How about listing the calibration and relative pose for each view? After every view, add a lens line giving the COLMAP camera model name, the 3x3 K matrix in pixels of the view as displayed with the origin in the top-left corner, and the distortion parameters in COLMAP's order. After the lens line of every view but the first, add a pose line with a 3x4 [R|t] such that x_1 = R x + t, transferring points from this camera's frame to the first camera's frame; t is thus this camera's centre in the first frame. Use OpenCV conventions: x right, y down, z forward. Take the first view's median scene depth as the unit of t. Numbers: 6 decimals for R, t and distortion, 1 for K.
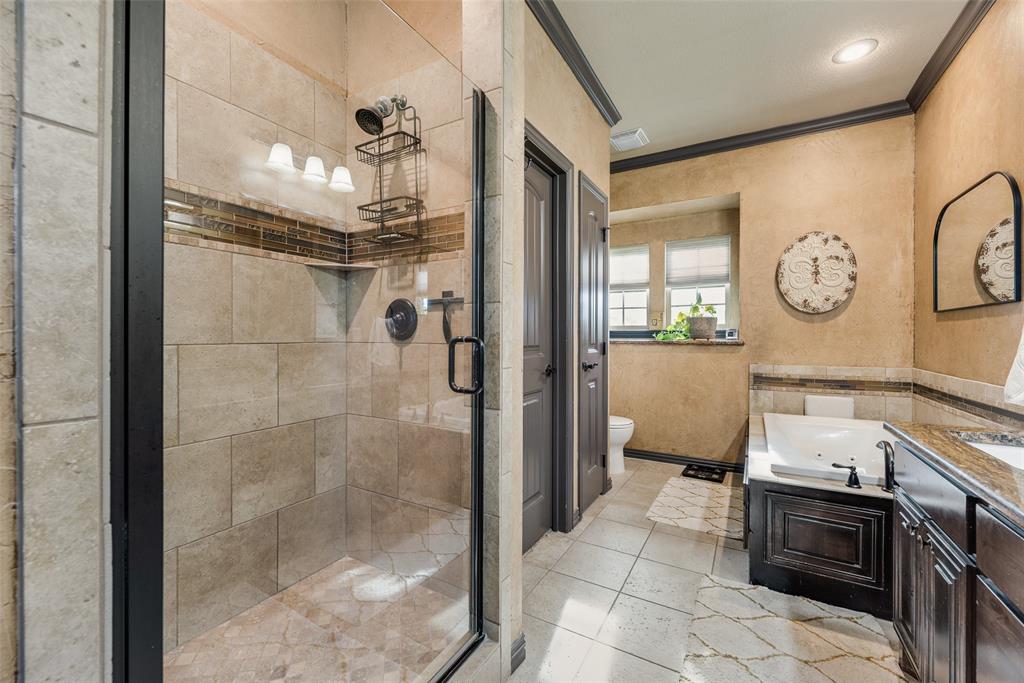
lens RADIAL K [[413.2, 0, 512.4], [0, 413.2, 335.7], [0, 0, 1]] dist [0.003620, -0.000248]
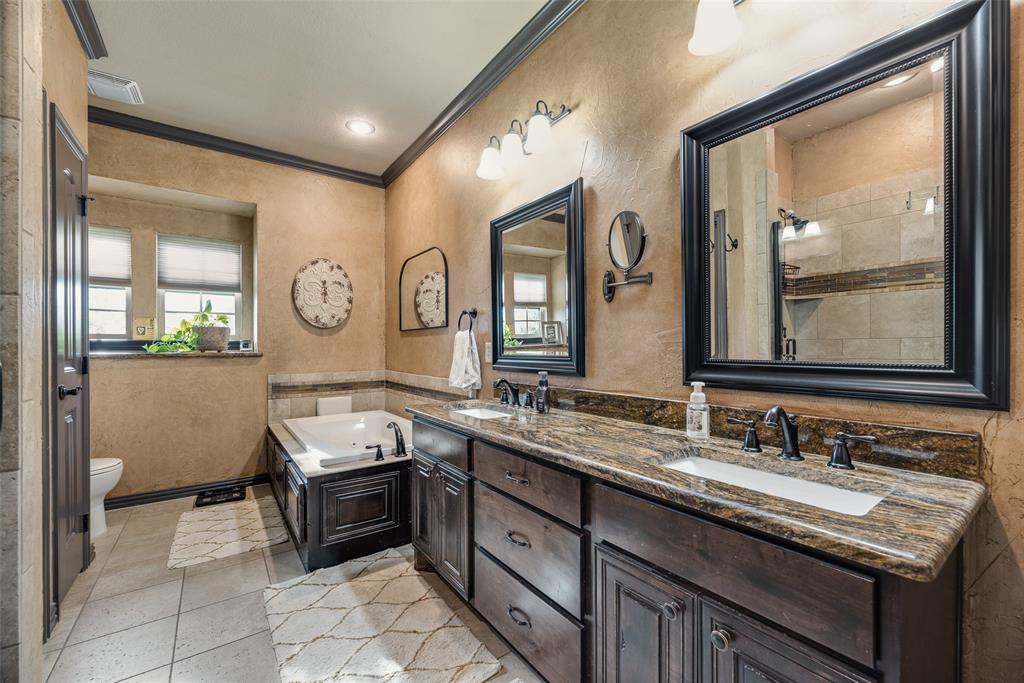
lens RADIAL K [[413.2, 0, 509.5], [0, 413.2, 347.7], [0, 0, 1]] dist [0.003620, -0.000248]
pose [[0.410459, -0.003195, 0.911874, -0.129601], [0.000719, 0.999995, 0.003180, -0.001693], [-0.911879, -0.000650, 0.410459, 0.038787]]
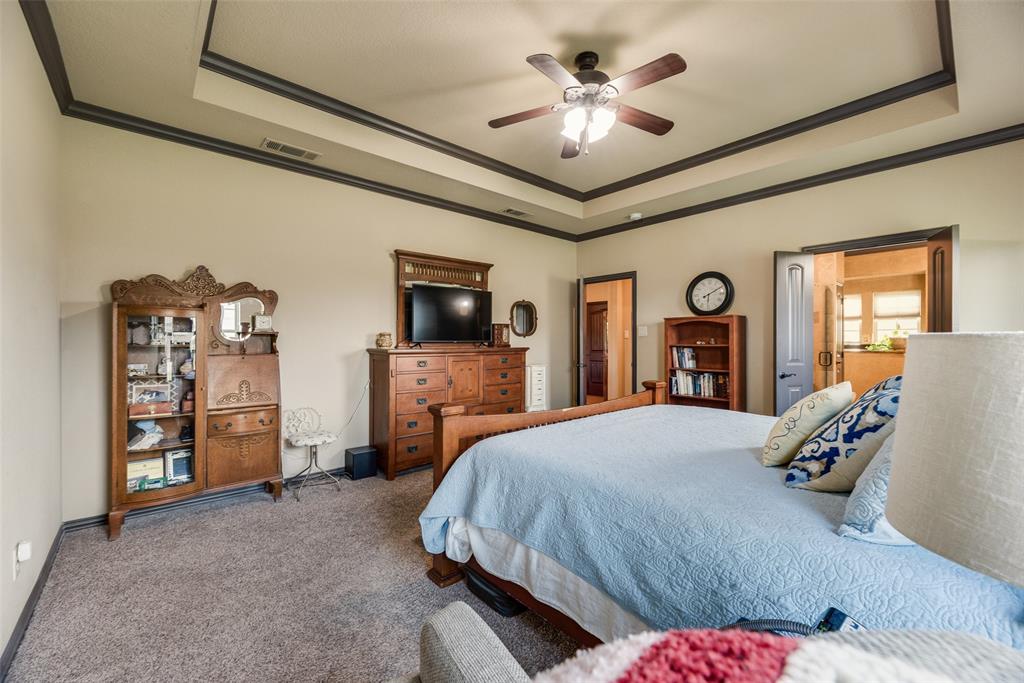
lens RADIAL K [[413.2, 0, 508.9], [0, 413.2, 343.4], [0, 0, 1]] dist [0.003620, -0.000248]
pose [[0.946951, -0.006299, -0.321316, -0.721152], [0.007157, 0.999973, 0.001489, -0.042388], [0.321298, -0.003709, 0.946971, -1.573401]]
